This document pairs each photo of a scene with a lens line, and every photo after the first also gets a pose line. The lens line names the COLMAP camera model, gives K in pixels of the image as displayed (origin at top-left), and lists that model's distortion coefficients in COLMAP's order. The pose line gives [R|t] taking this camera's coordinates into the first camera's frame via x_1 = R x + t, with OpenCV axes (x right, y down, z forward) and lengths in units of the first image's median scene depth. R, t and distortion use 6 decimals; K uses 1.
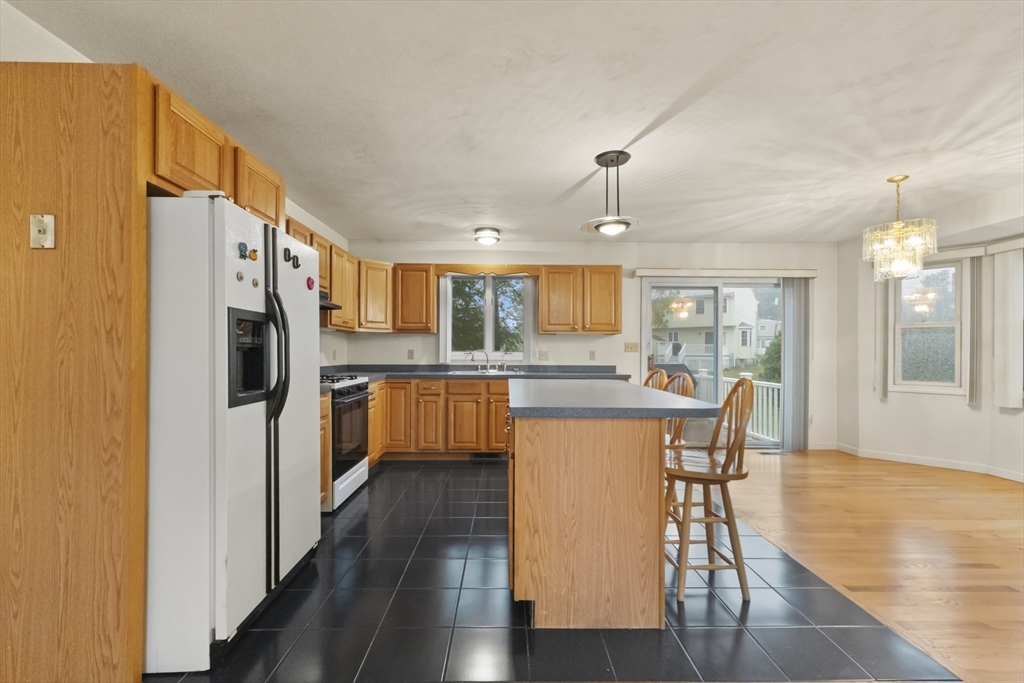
lens RADIAL K [[437.8, 0, 509.7], [0, 437.8, 355.9], [0, 0, 1]] dist [0.020143, -0.000072]
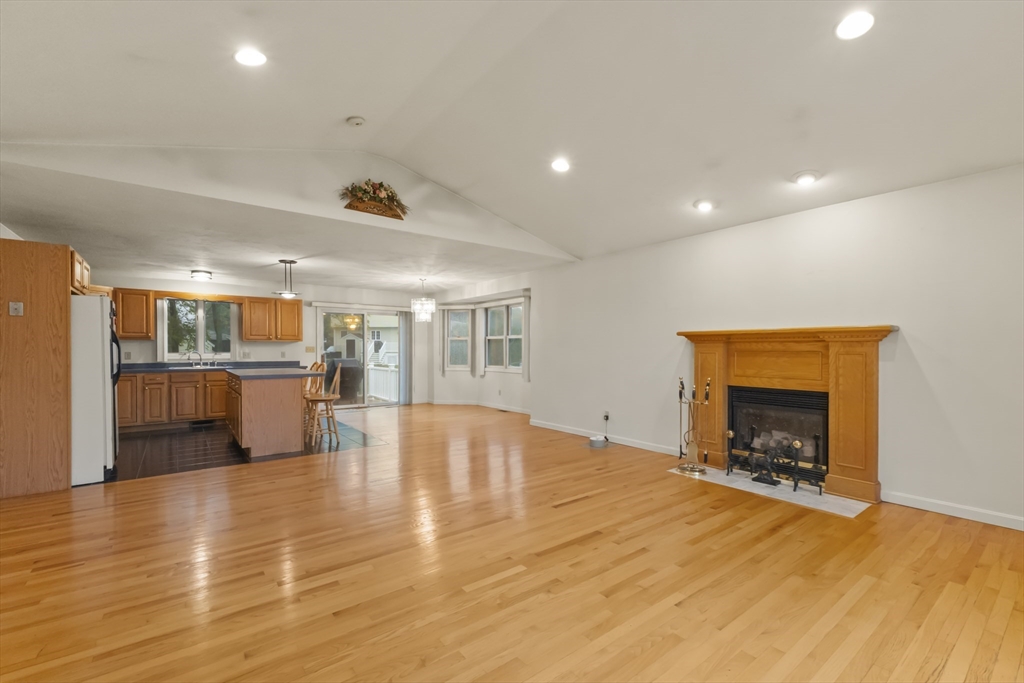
lens RADIAL K [[437.8, 0, 509.7], [0, 437.8, 355.9], [0, 0, 1]] dist [0.020143, -0.000072]
pose [[0.805000, -0.013490, 0.593121, -0.099752], [0.008718, 0.999902, 0.010909, -0.007456], [-0.593211, -0.003611, 0.805039, -0.801909]]
